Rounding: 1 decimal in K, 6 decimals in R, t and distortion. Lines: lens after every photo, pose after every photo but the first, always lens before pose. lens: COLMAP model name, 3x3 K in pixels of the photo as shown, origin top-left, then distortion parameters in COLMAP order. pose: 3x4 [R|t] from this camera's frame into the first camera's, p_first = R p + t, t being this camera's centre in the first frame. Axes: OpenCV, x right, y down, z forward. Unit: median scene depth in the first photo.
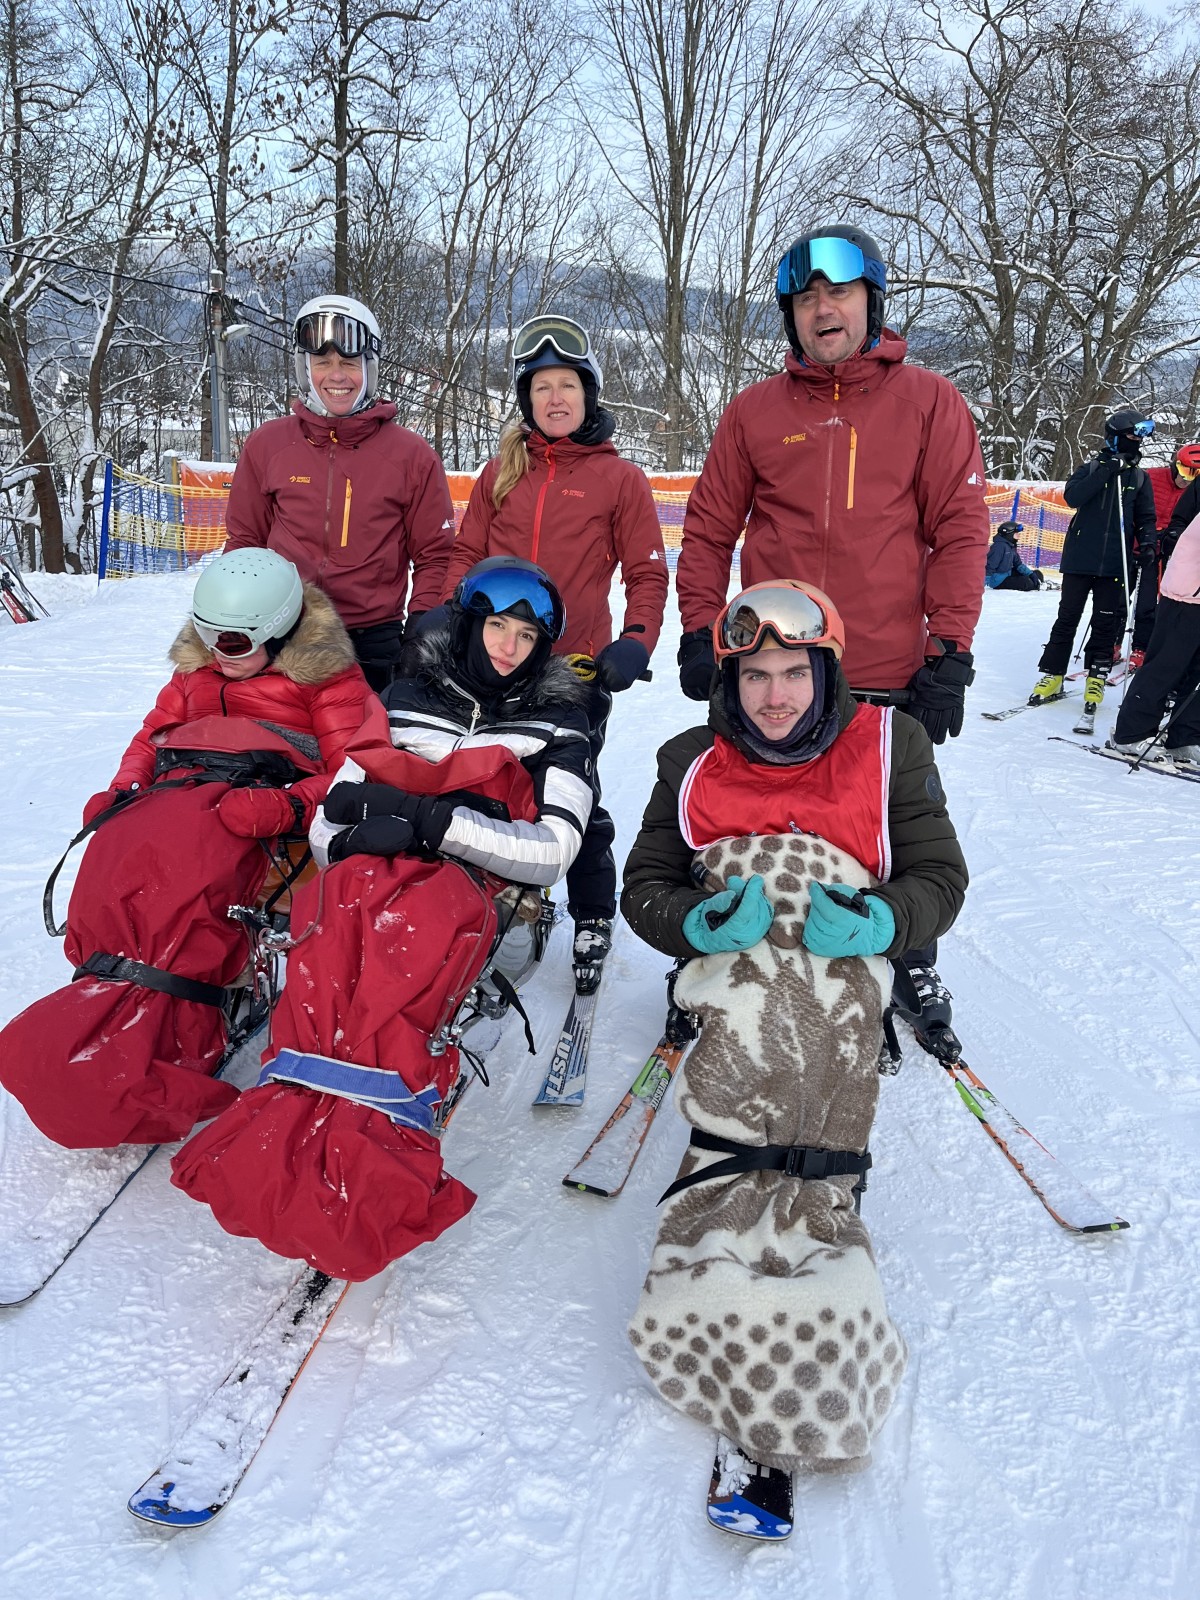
lens RADIAL K [[1235.7, 0, 599.5], [0, 1235.7, 812.2], [0, 0, 1]] dist [0.087169, -0.127475]
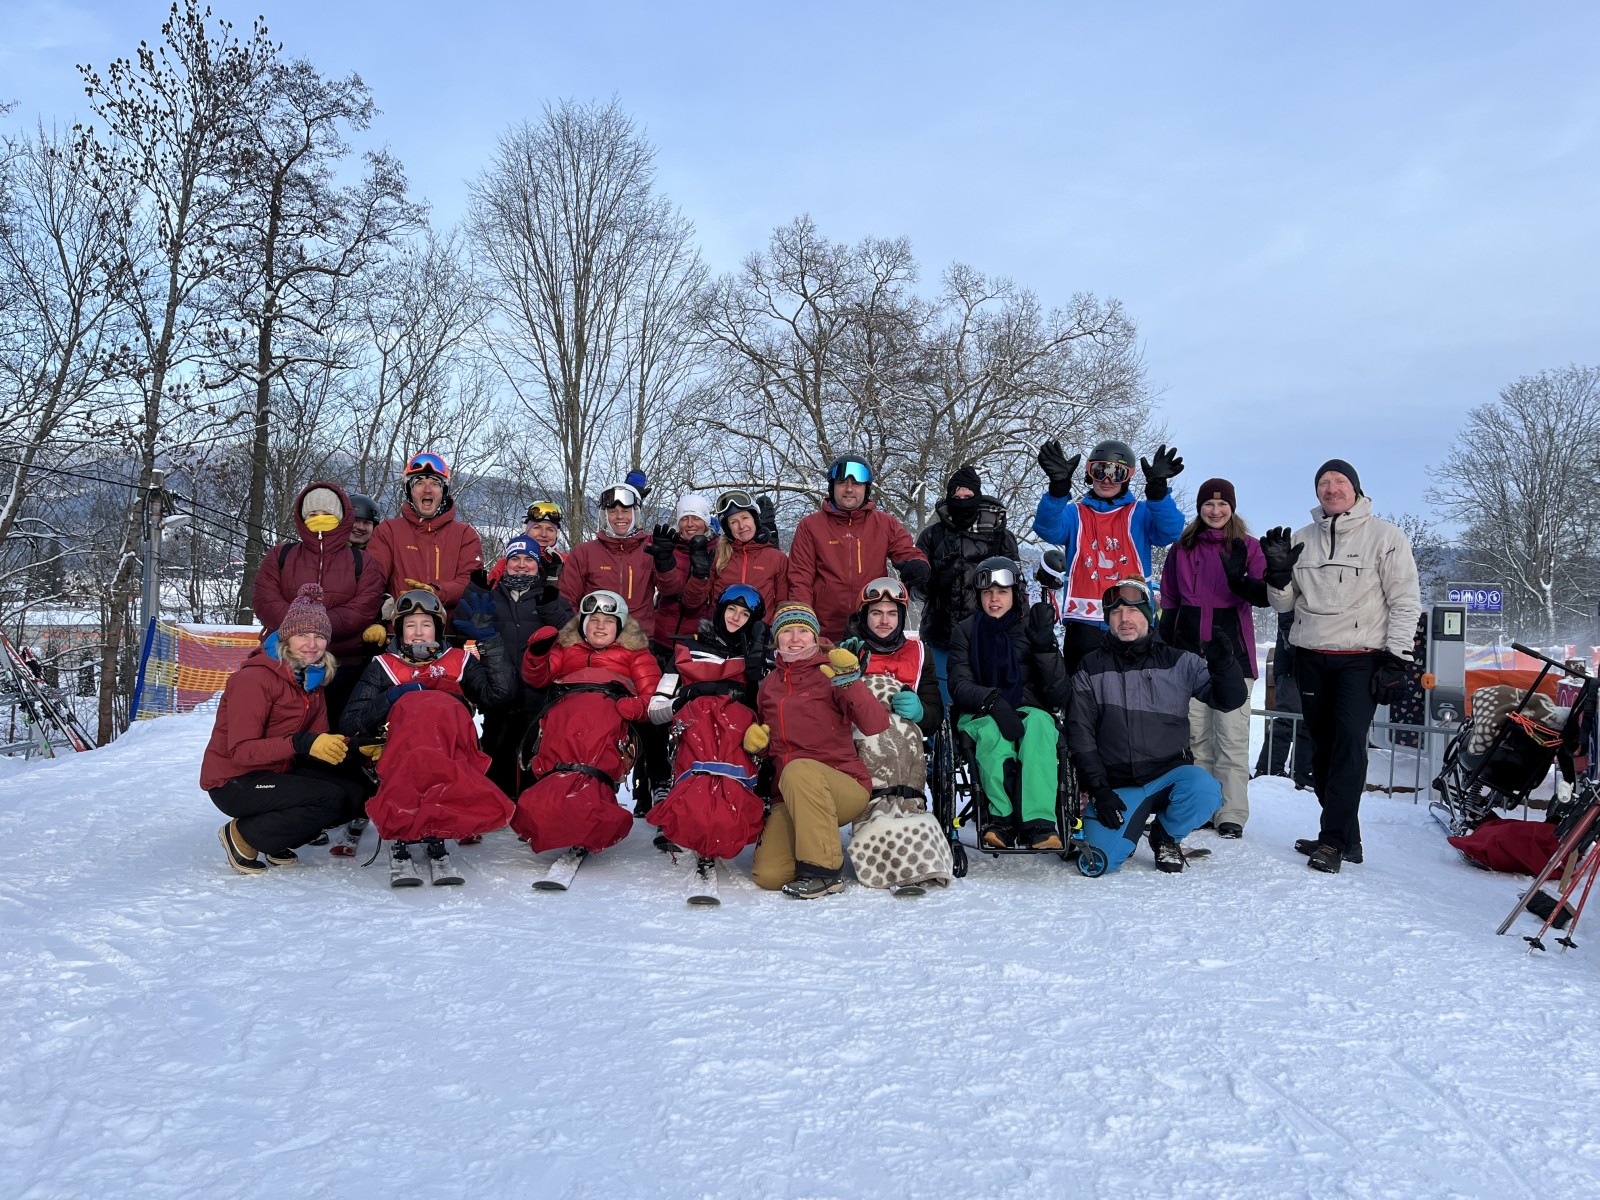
lens RADIAL K [[1235.7, 0, 807.5], [0, 1235.7, 600.0], [0, 0, 1]] dist [0.087169, -0.127475]
pose [[0.962250, -0.017113, 0.271629, -0.045968], [0.098906, 0.951776, -0.290413, 0.040519], [-0.253560, 0.306316, 0.917539, -0.091979]]
